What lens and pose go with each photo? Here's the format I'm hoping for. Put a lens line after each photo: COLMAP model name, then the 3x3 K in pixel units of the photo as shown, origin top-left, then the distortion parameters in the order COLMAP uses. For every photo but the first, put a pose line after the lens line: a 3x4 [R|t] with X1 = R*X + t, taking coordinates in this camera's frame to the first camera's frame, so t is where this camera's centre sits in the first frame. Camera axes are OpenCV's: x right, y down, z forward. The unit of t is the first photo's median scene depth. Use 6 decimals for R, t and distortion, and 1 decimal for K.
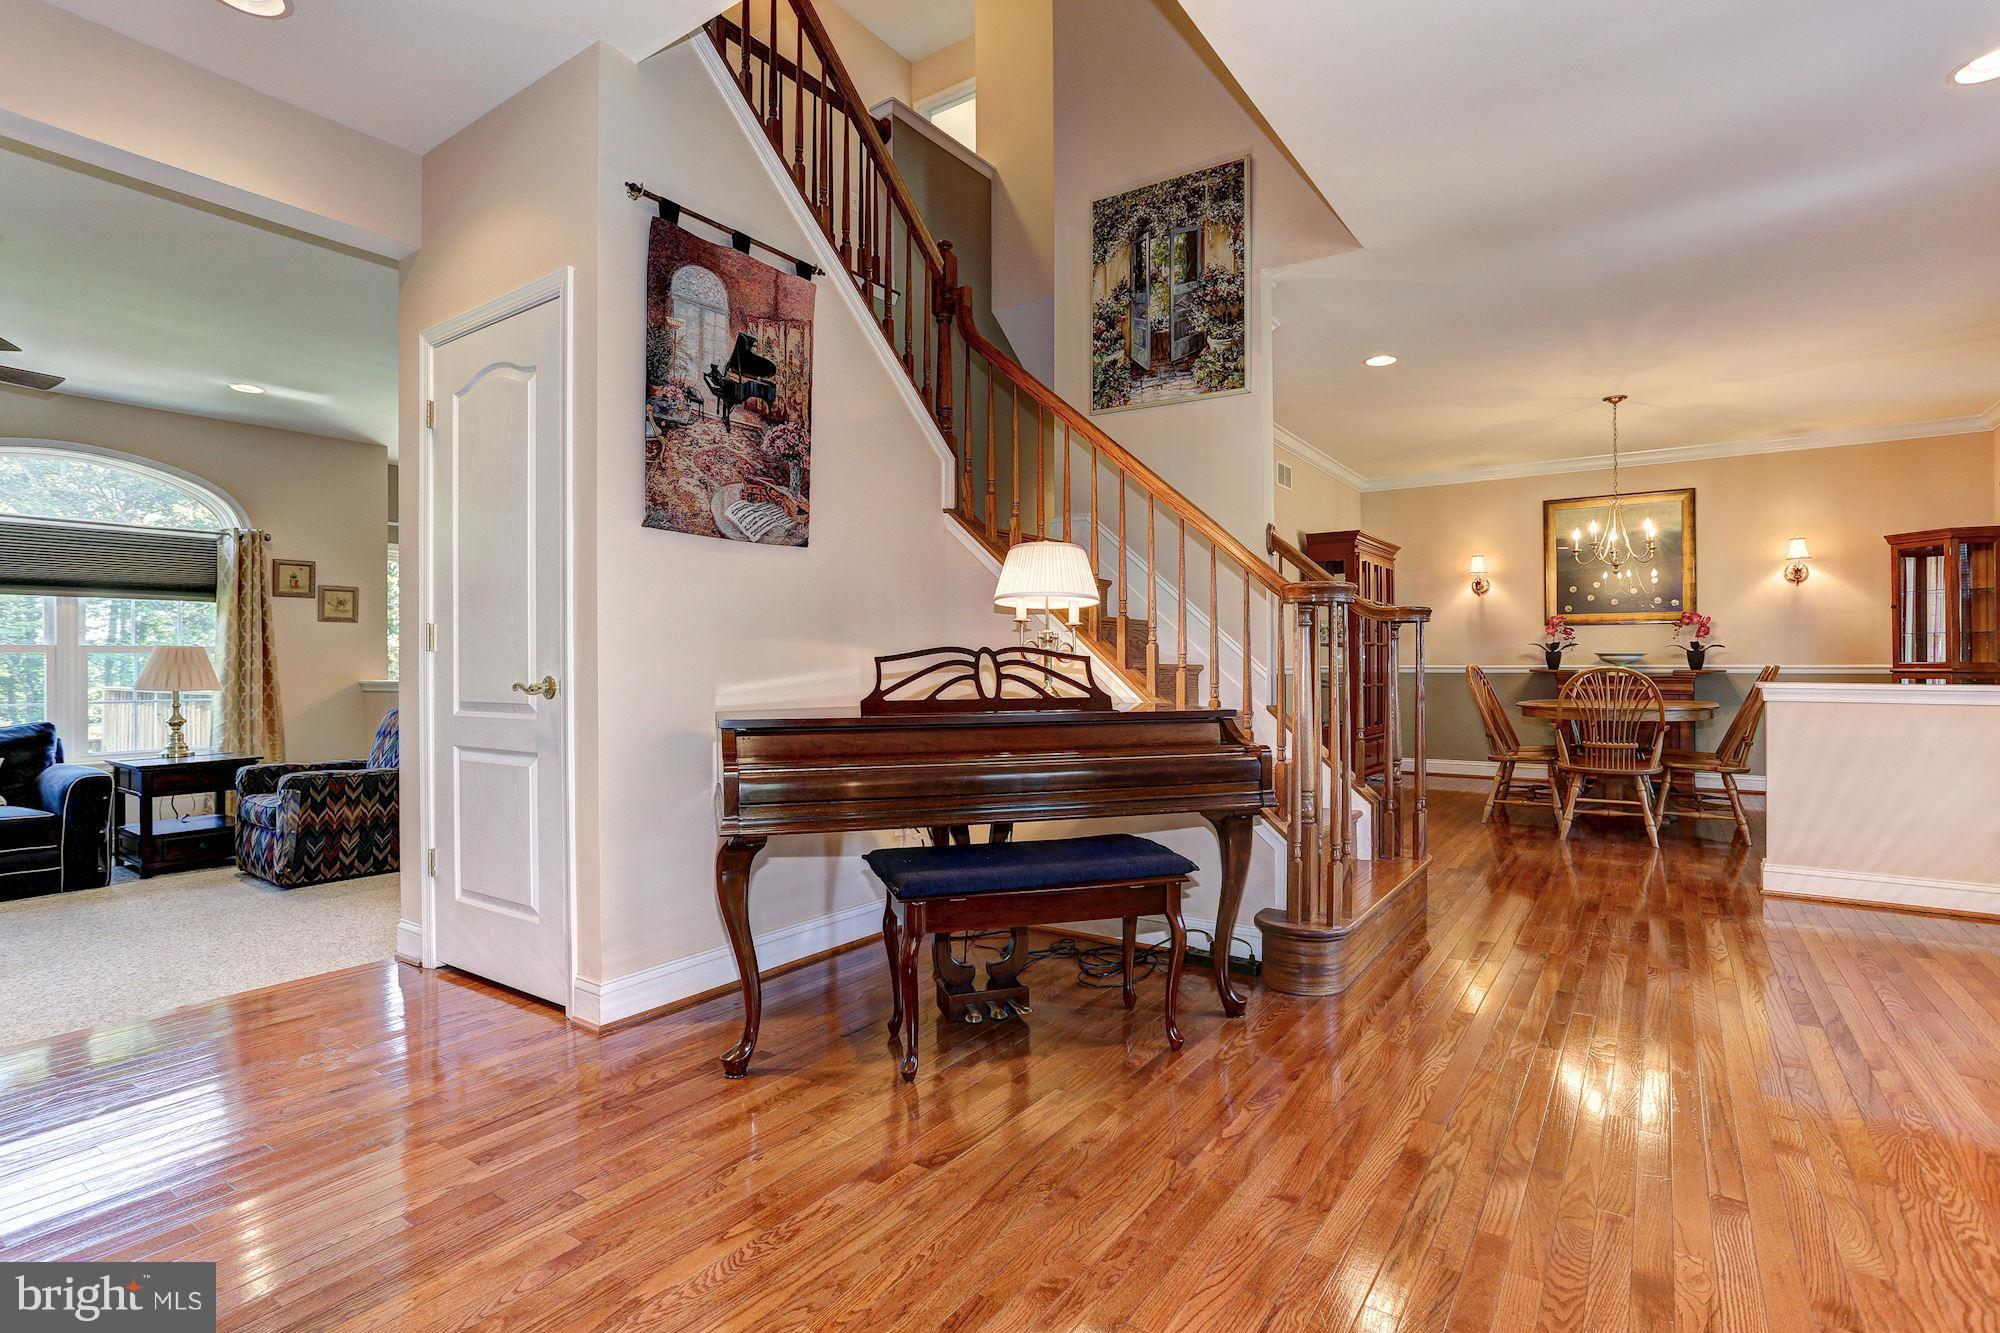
lens RADIAL K [[938.0, 0, 1002.7], [0, 938.0, 663.5], [0, 0, 1]] dist [-0.000403, 0.000006]
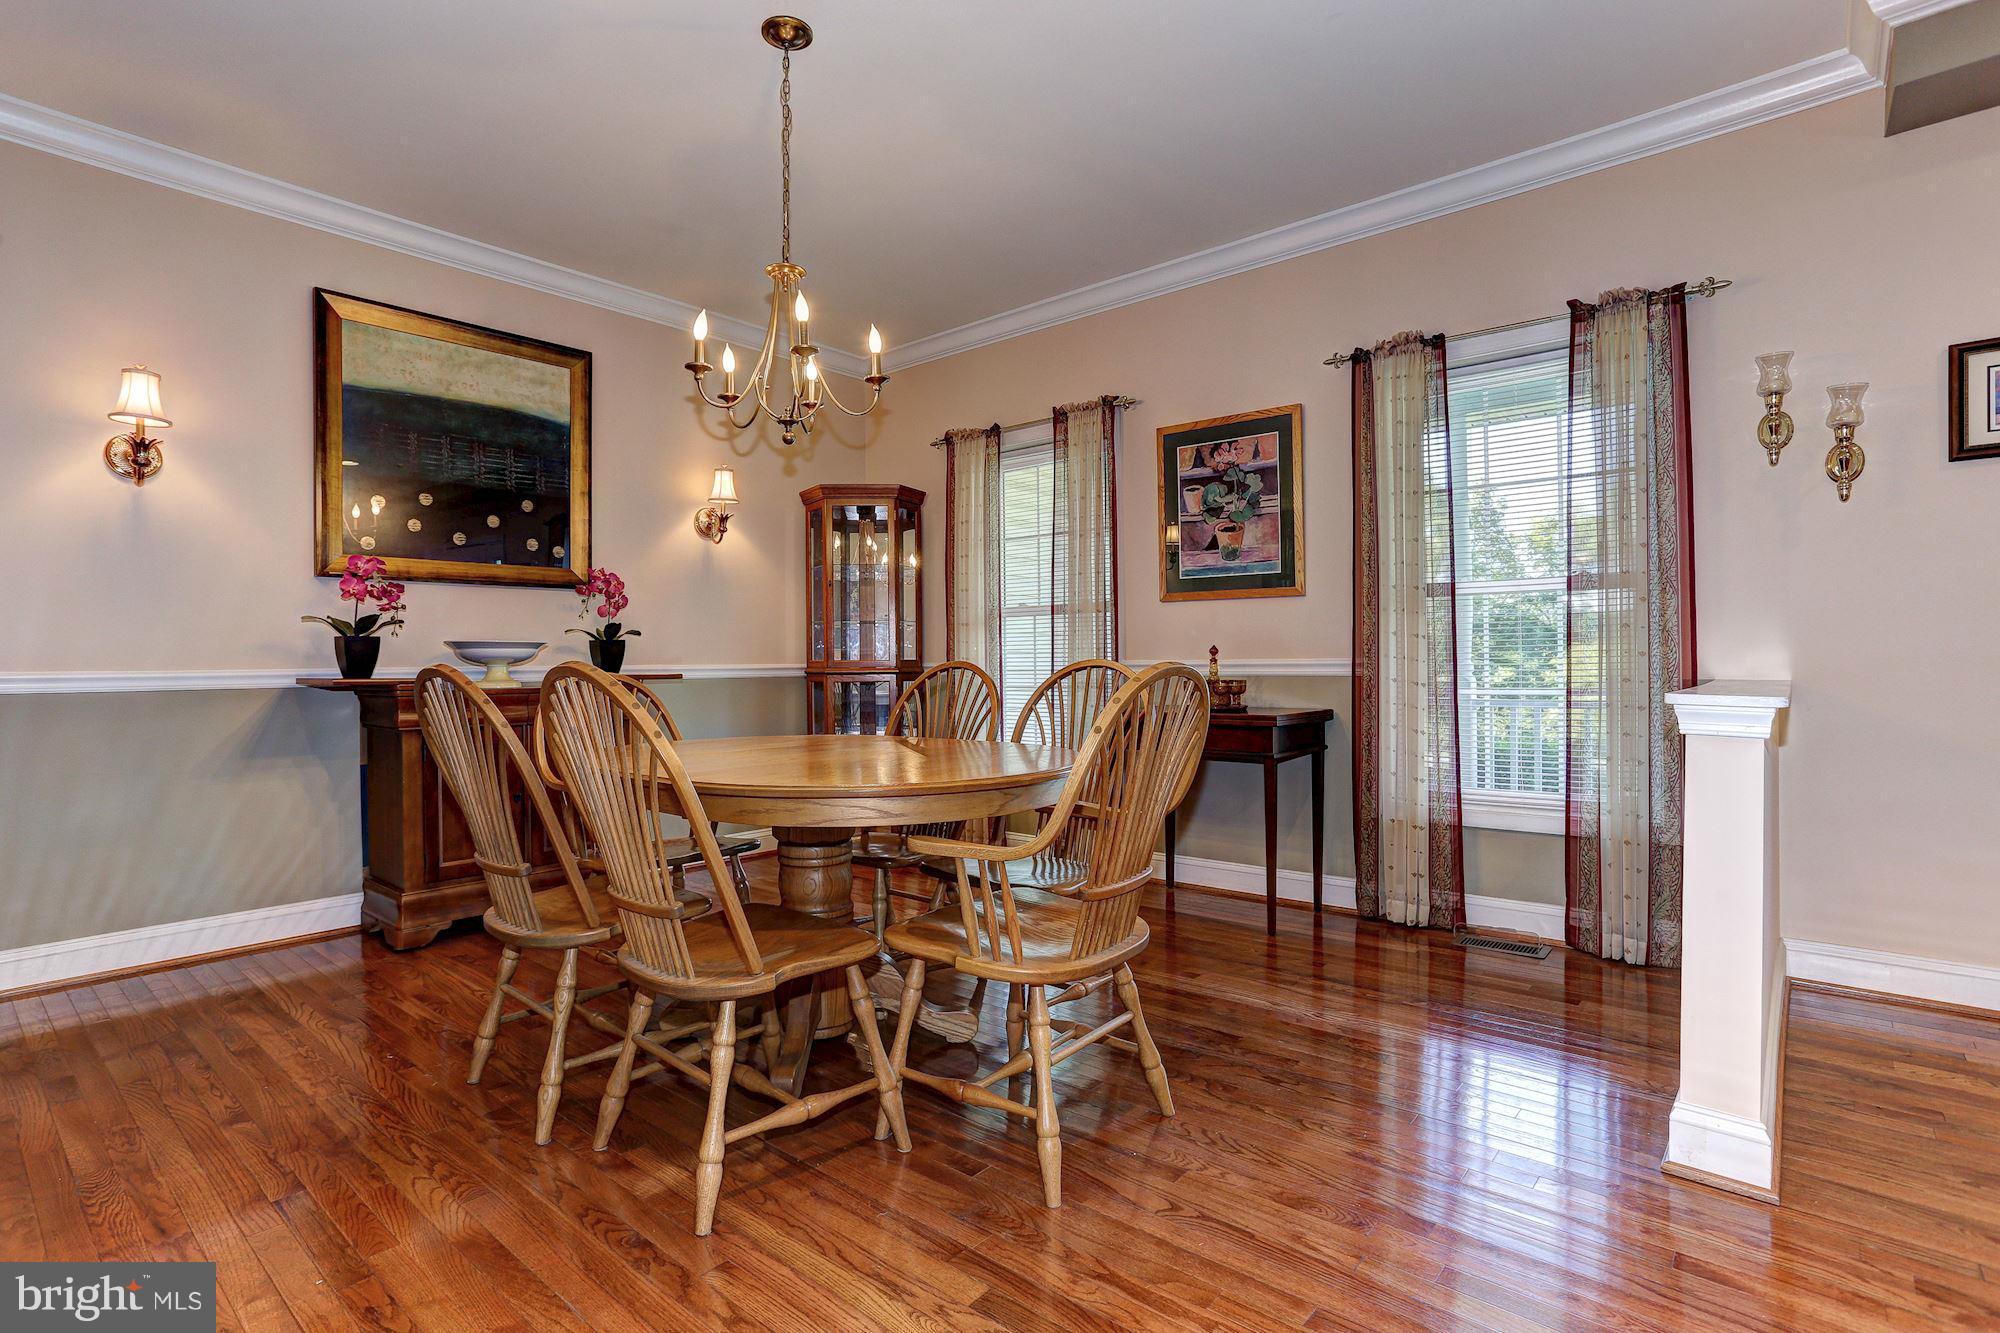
lens RADIAL K [[938.0, 0, 1001.6], [0, 938.0, 662.5], [0, 0, 1]] dist [-0.000403, 0.000006]
pose [[0.090925, -0.005221, 0.995844, 0.187792], [0.013017, 0.999907, 0.004054, 0.000641], [-0.995773, 0.012595, 0.090984, 0.672478]]
